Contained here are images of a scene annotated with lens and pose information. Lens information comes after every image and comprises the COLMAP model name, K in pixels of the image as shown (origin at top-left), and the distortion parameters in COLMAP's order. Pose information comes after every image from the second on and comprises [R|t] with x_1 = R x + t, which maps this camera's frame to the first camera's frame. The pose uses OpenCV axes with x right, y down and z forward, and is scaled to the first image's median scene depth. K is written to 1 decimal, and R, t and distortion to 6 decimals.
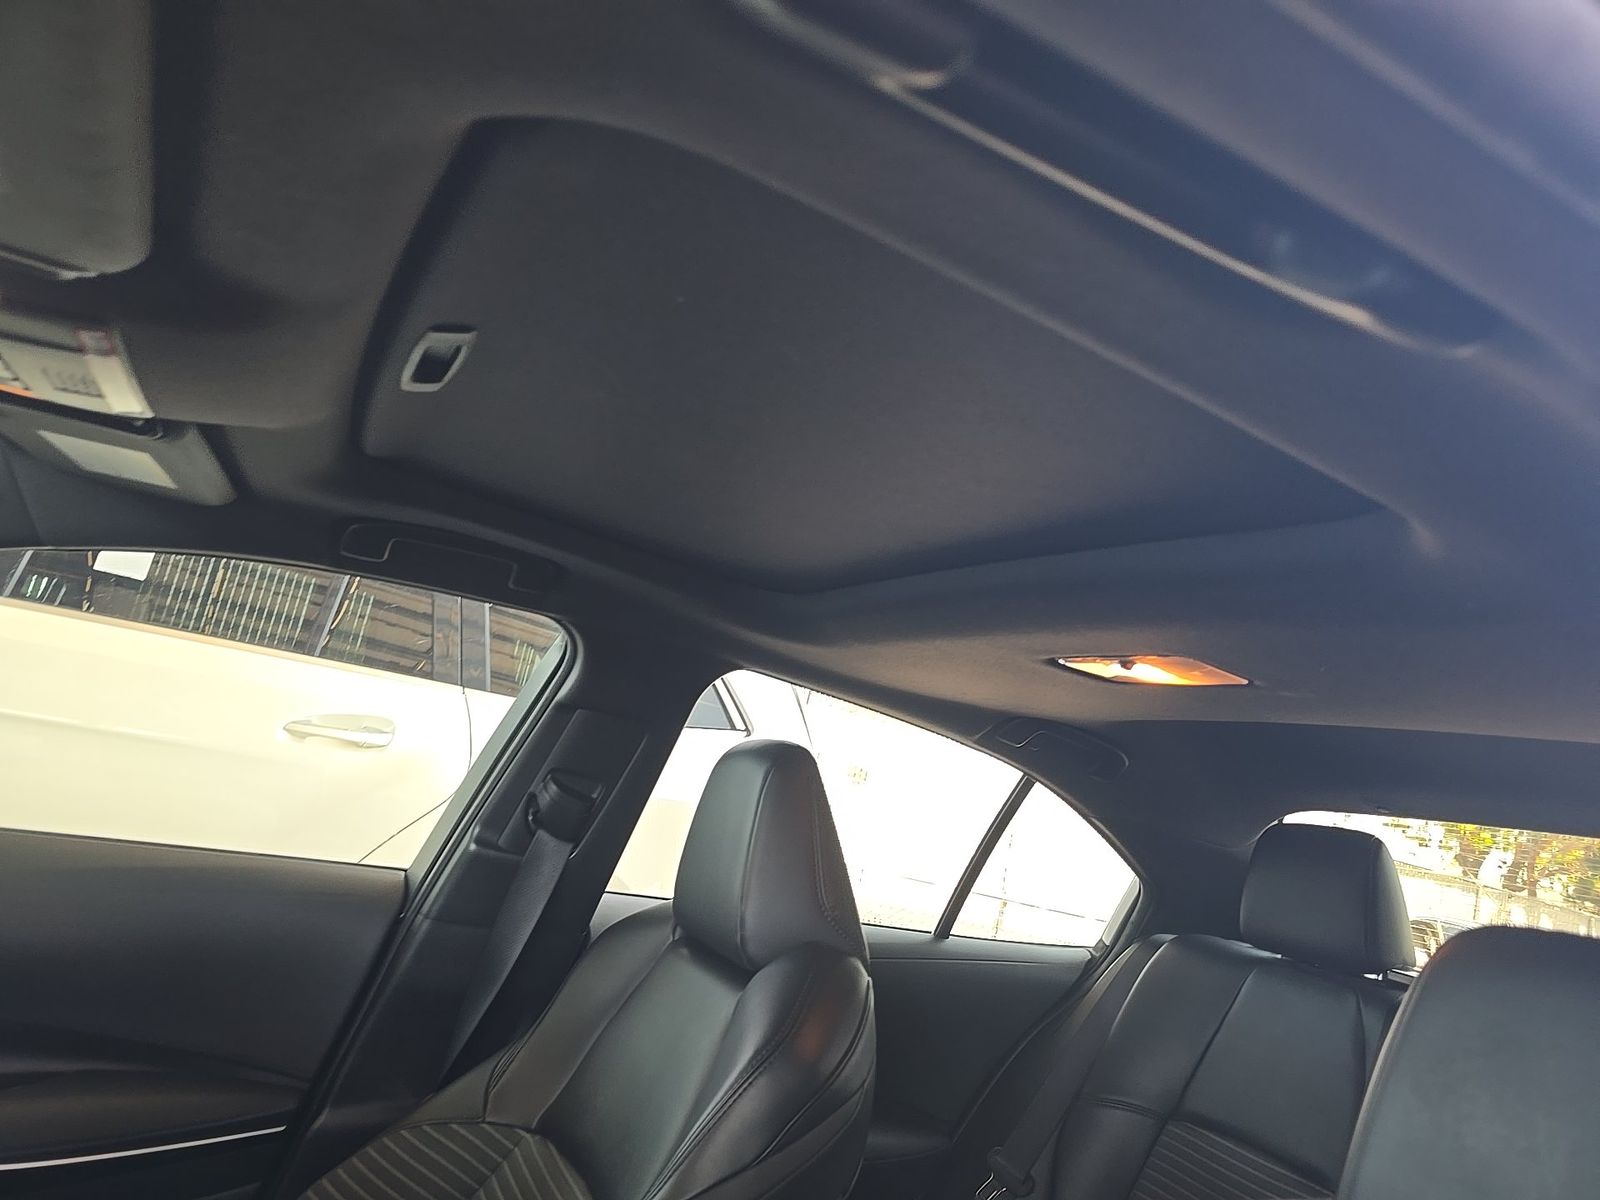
lens RADIAL K [[1051.5, 0, 809.1], [0, 1051.5, 604.6], [0, 0, 1]] dist [0.024060, -0.023214]
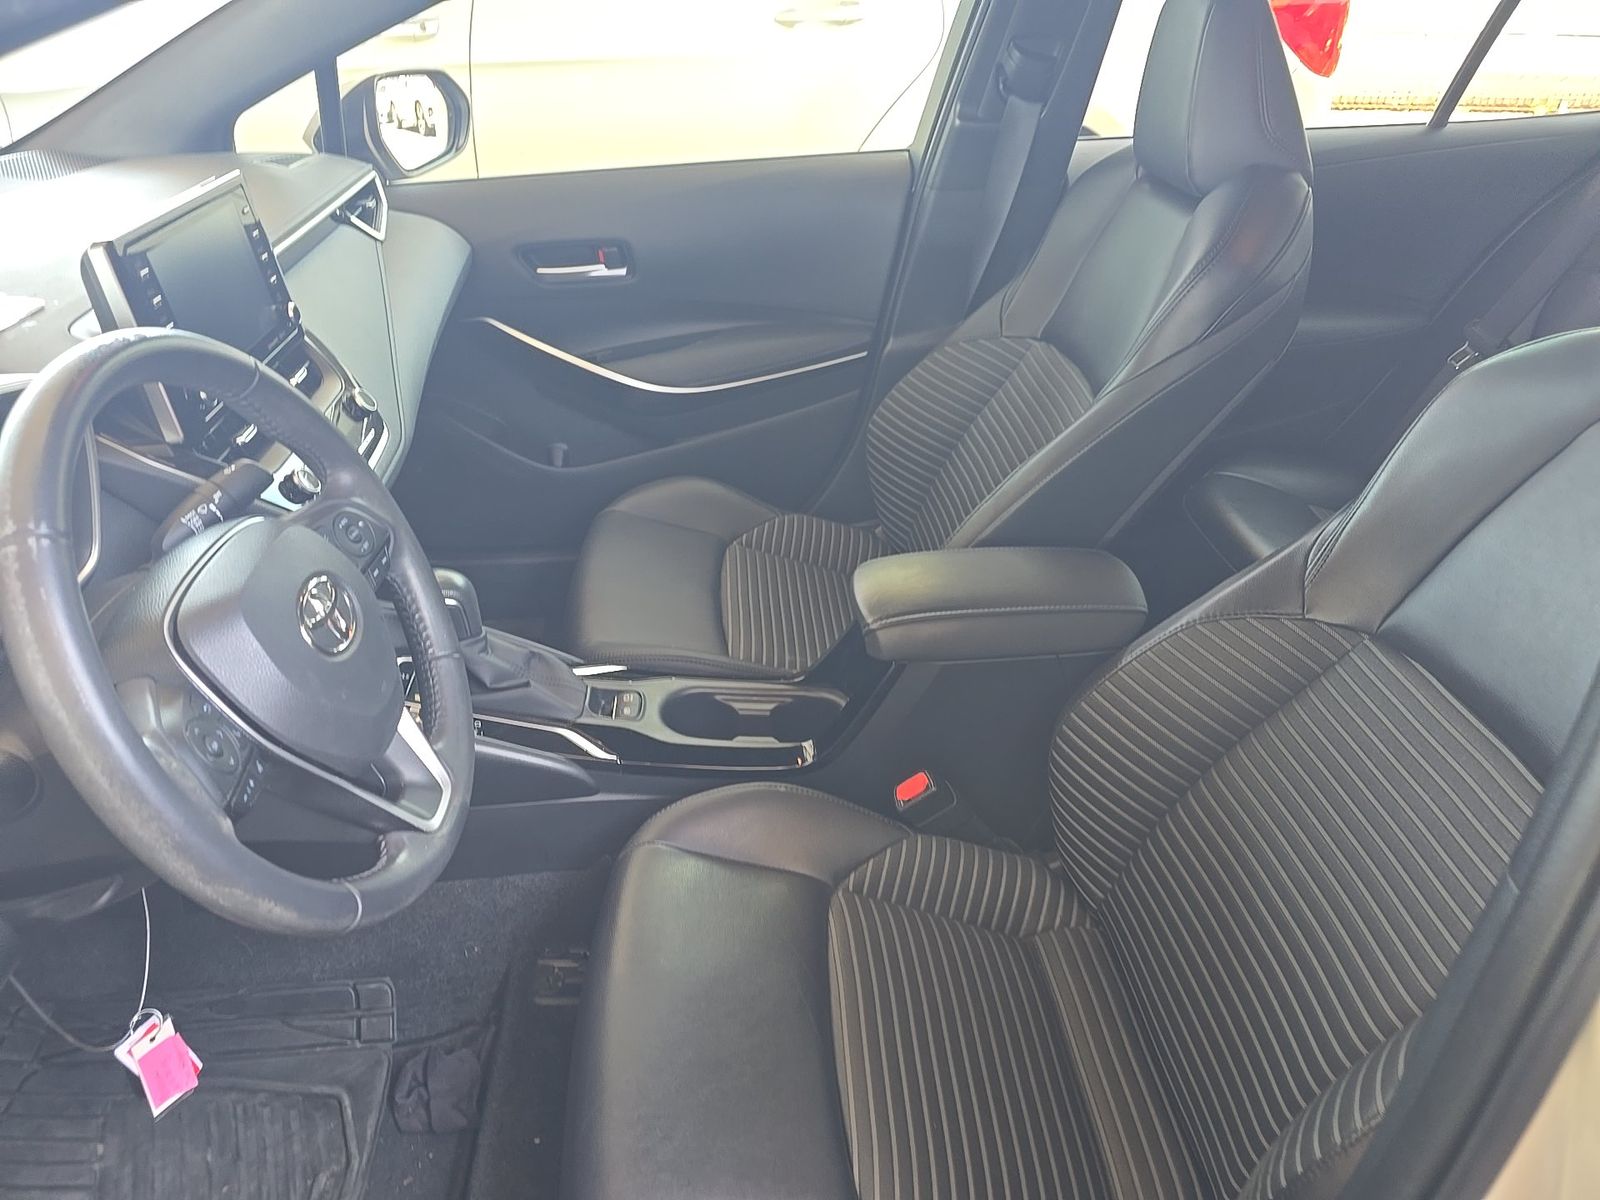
lens RADIAL K [[1051.5, 0, 805.7], [0, 1051.5, 602.6], [0, 0, 1]] dist [0.024060, -0.023214]
pose [[0.889066, 0.030723, -0.456748, 0.087496], [0.267274, 0.775195, 0.572396, -0.076651], [0.371654, -0.630975, 0.680987, -0.205618]]
